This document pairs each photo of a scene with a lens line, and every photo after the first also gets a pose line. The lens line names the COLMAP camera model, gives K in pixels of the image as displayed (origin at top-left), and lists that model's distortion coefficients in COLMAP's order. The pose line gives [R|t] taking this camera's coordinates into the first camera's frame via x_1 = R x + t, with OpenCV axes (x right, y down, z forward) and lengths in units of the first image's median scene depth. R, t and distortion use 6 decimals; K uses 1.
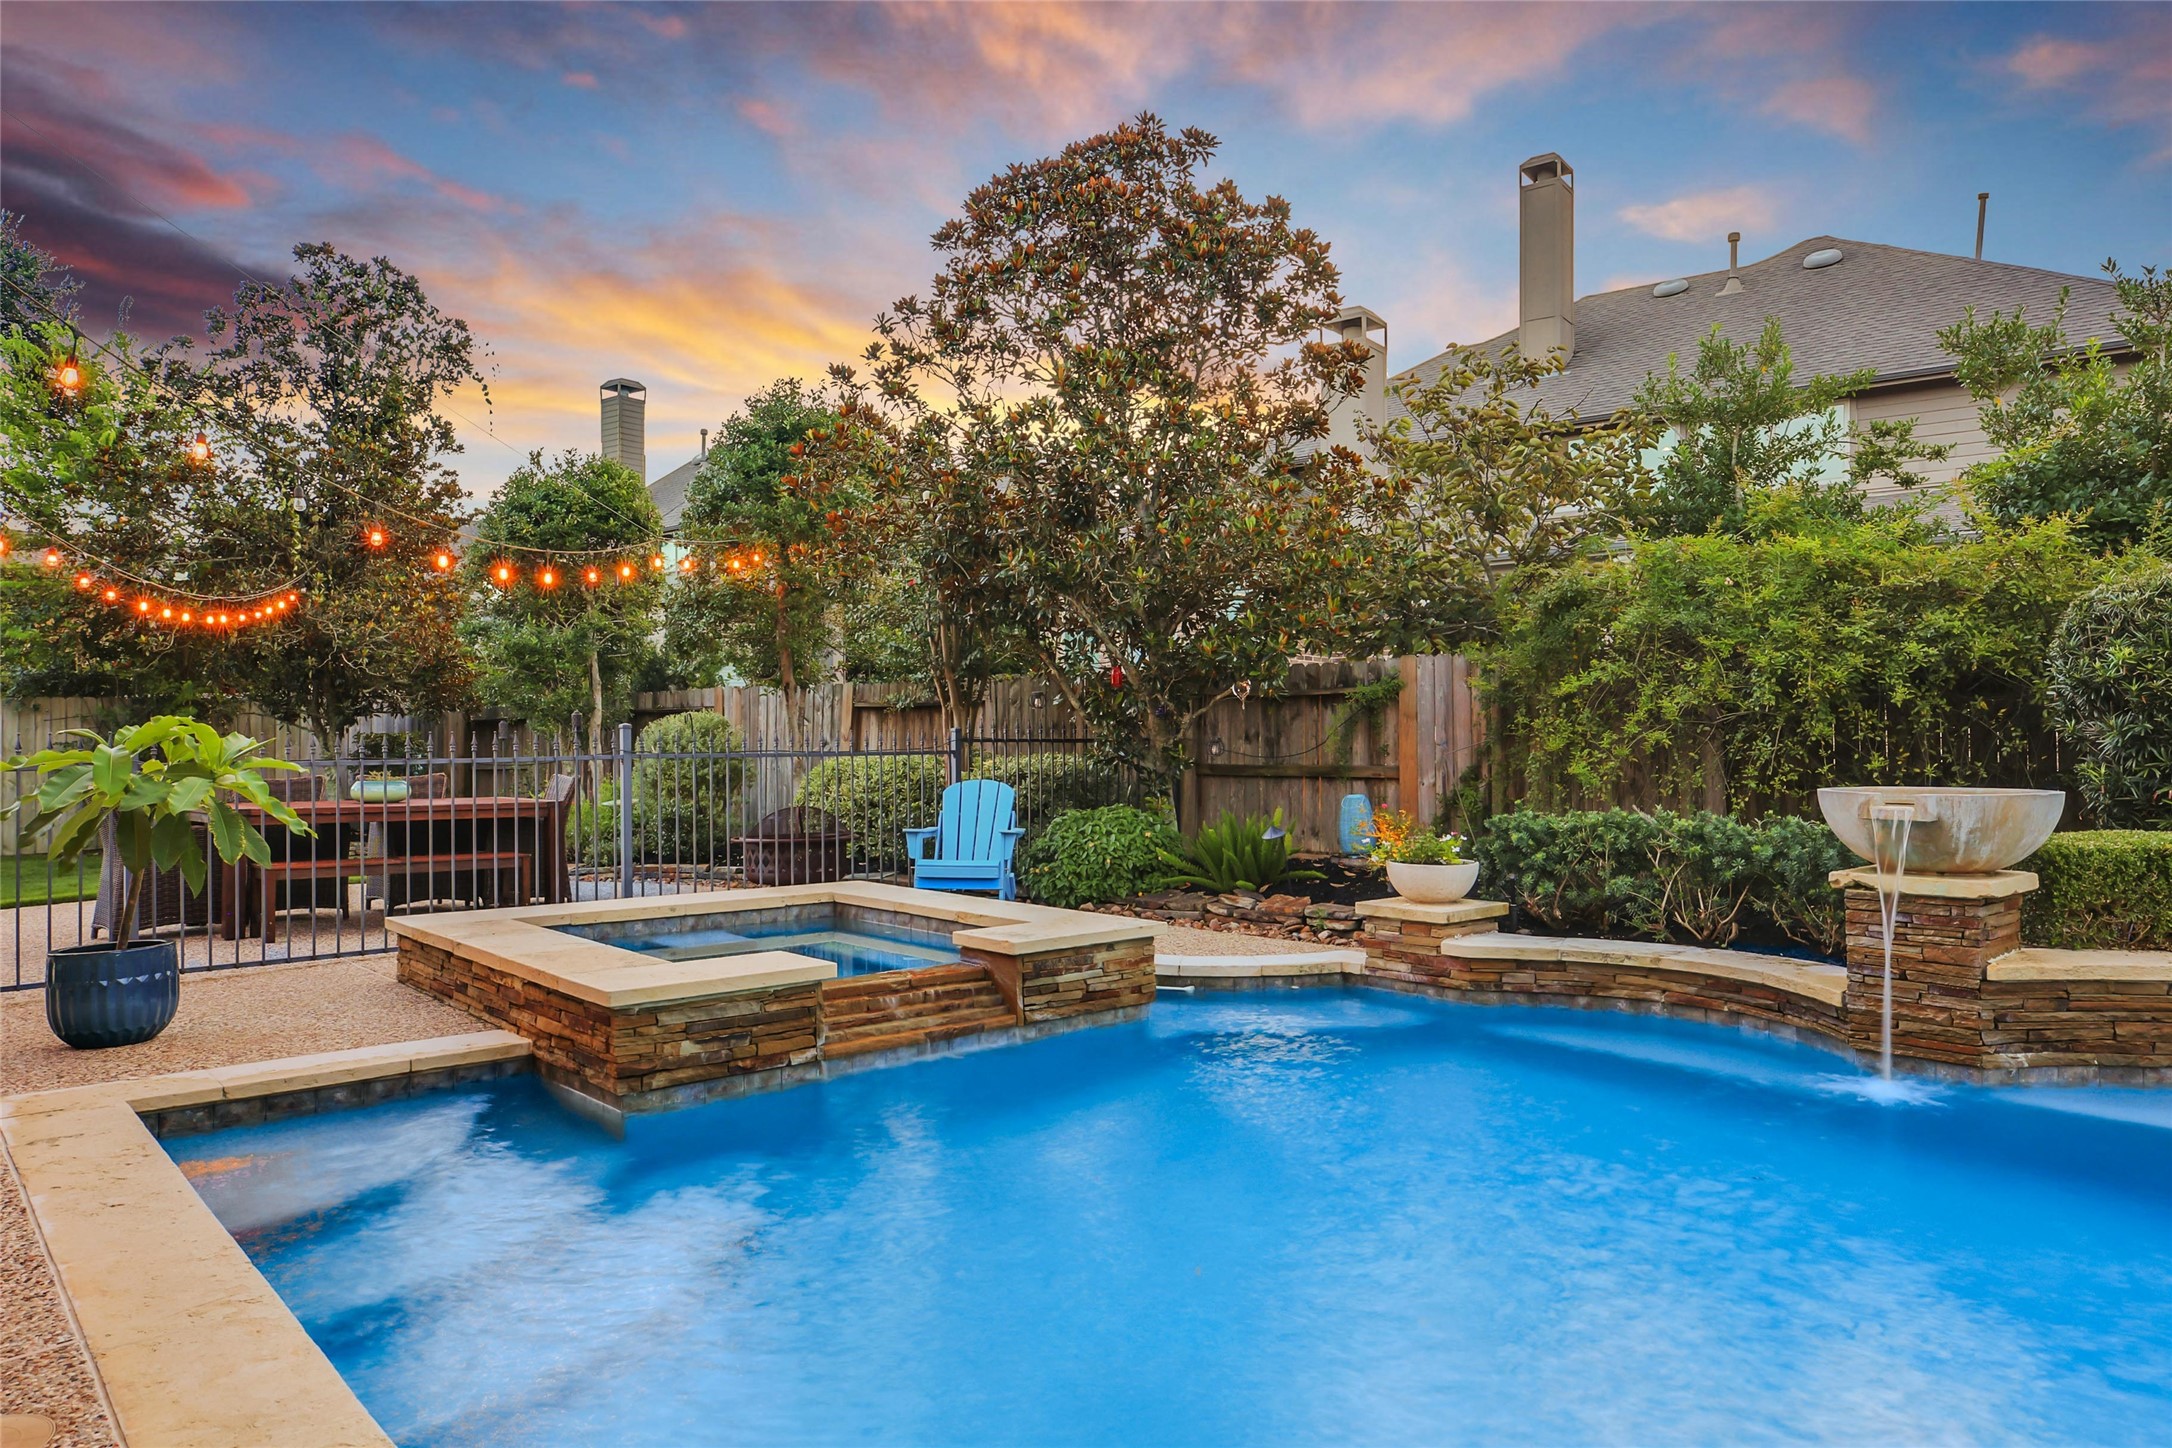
lens RADIAL K [[1414.7, 0, 1086.0], [0, 1414.7, 724.0], [0, 0, 1]] dist [-0.003015, 0.003799]
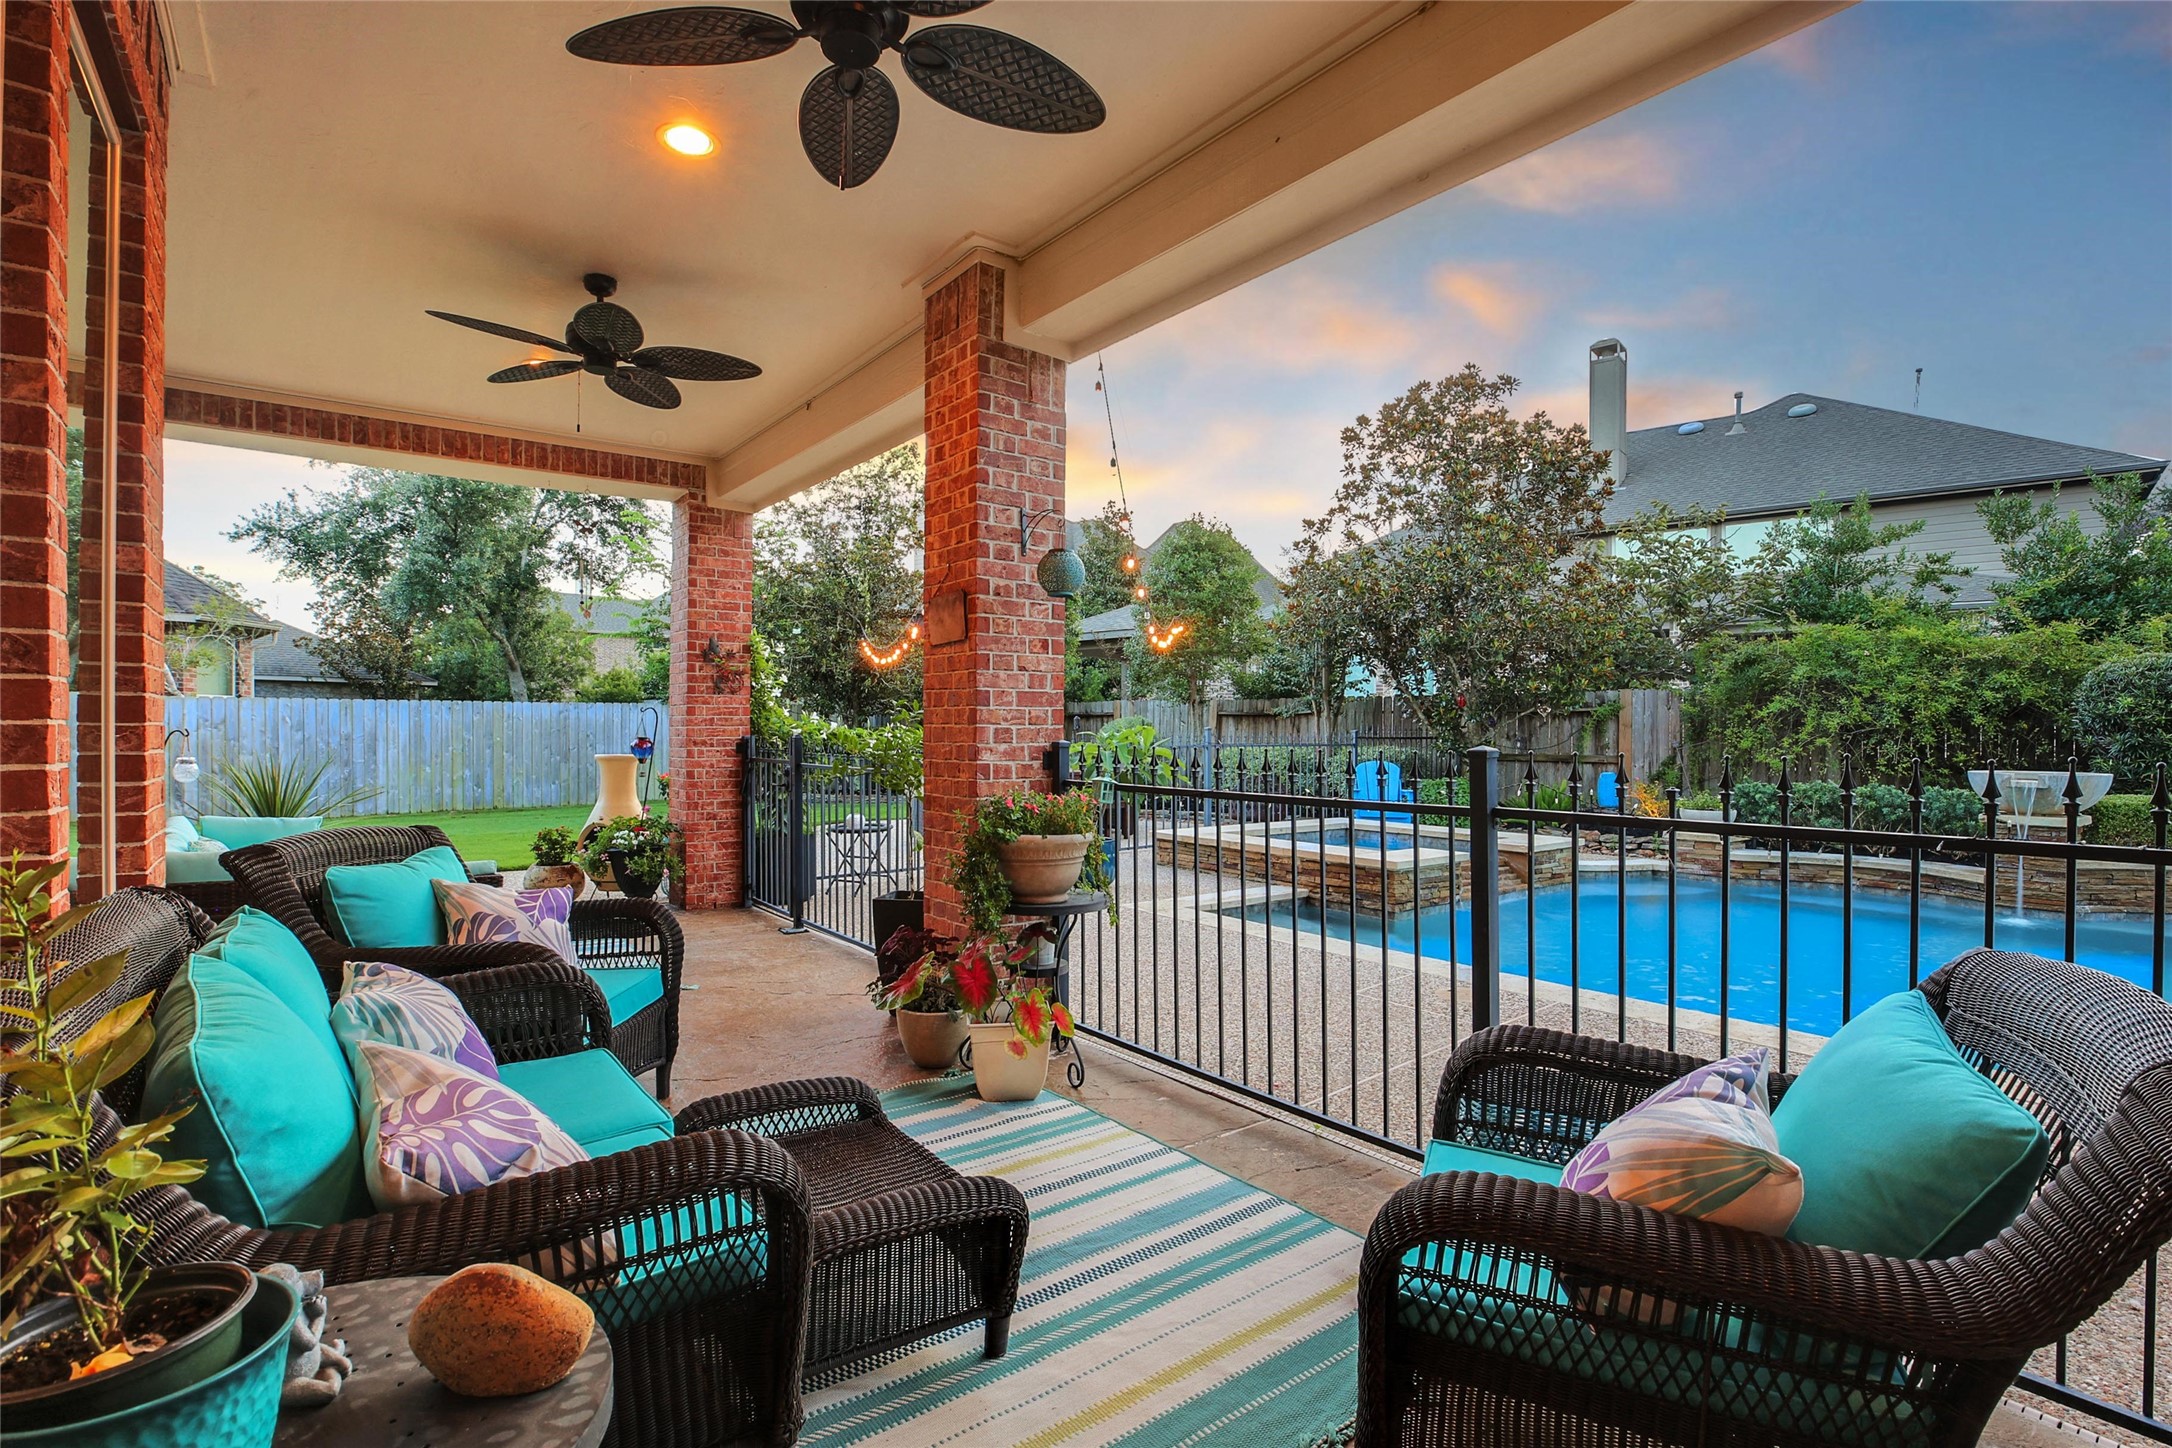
lens RADIAL K [[1035.7, 0, 1087.3], [0, 1035.7, 740.0], [0, 0, 1]] dist [-0.036885, 0.009832]
pose [[0.997285, 0.010240, -0.072926, -0.449831], [-0.008802, 0.999761, 0.020013, -0.010614], [0.073114, -0.019317, 0.997137, -0.357705]]
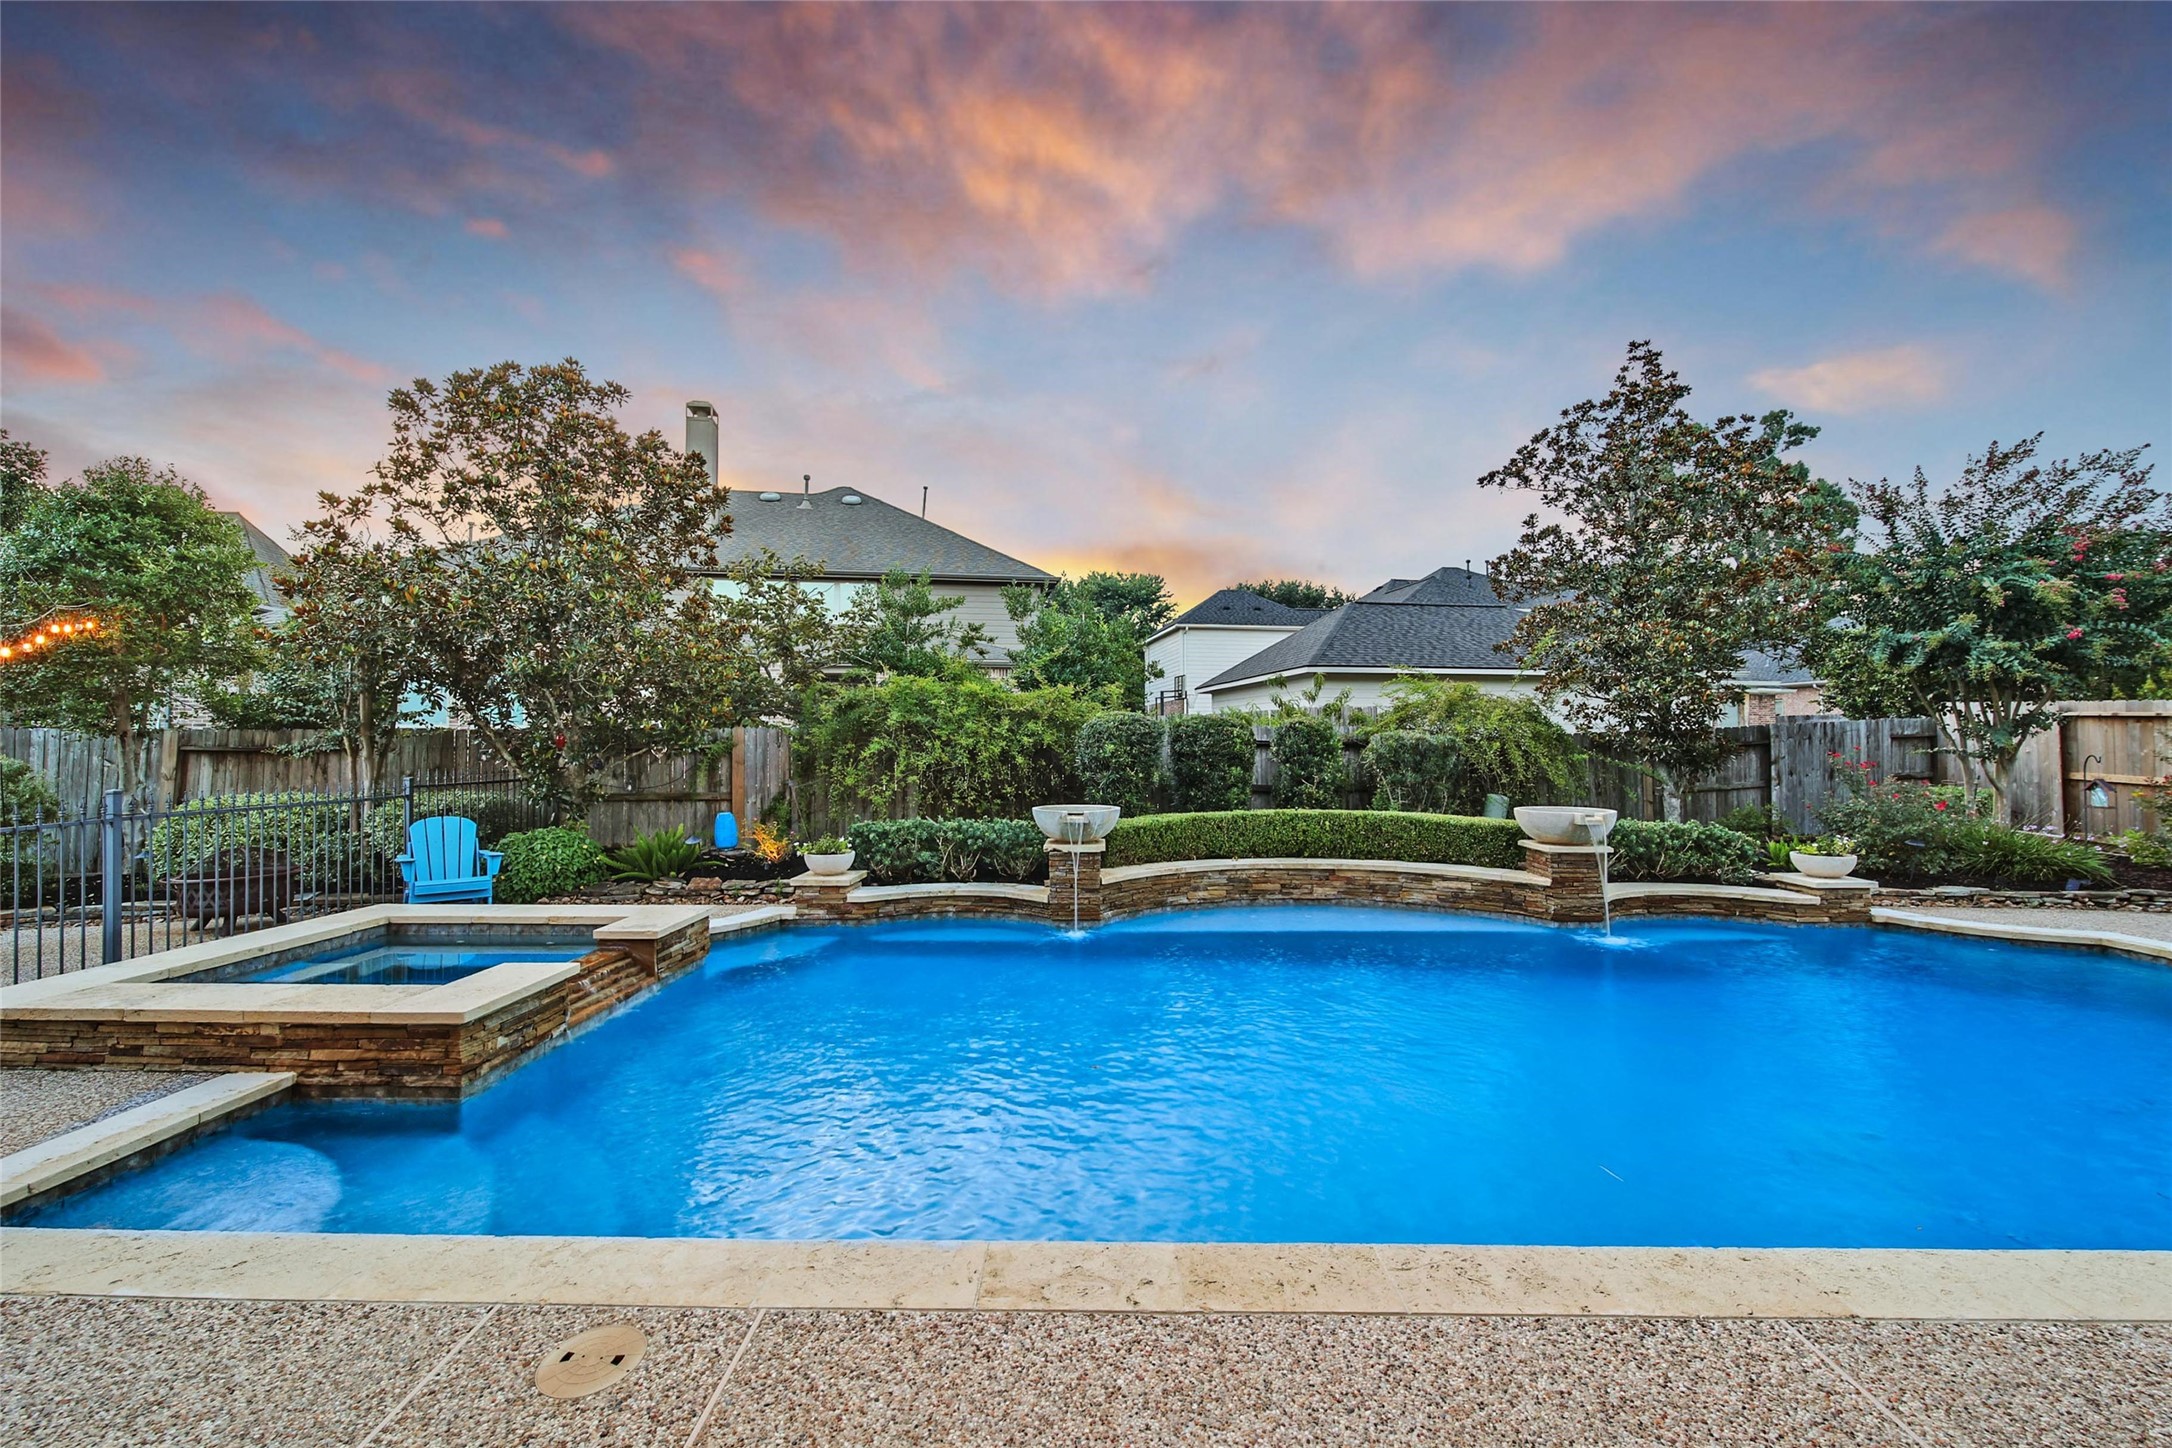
lens RADIAL K [[866.2, 0, 1084.5], [0, 866.2, 728.1], [0, 0, 1]] dist [-0.001729, -0.000303]
pose [[0.677235, 0.014012, 0.735633, -0.363830], [-0.008069, 0.999900, -0.011616, -0.054775], [-0.735722, 0.001931, 0.677280, -0.012472]]
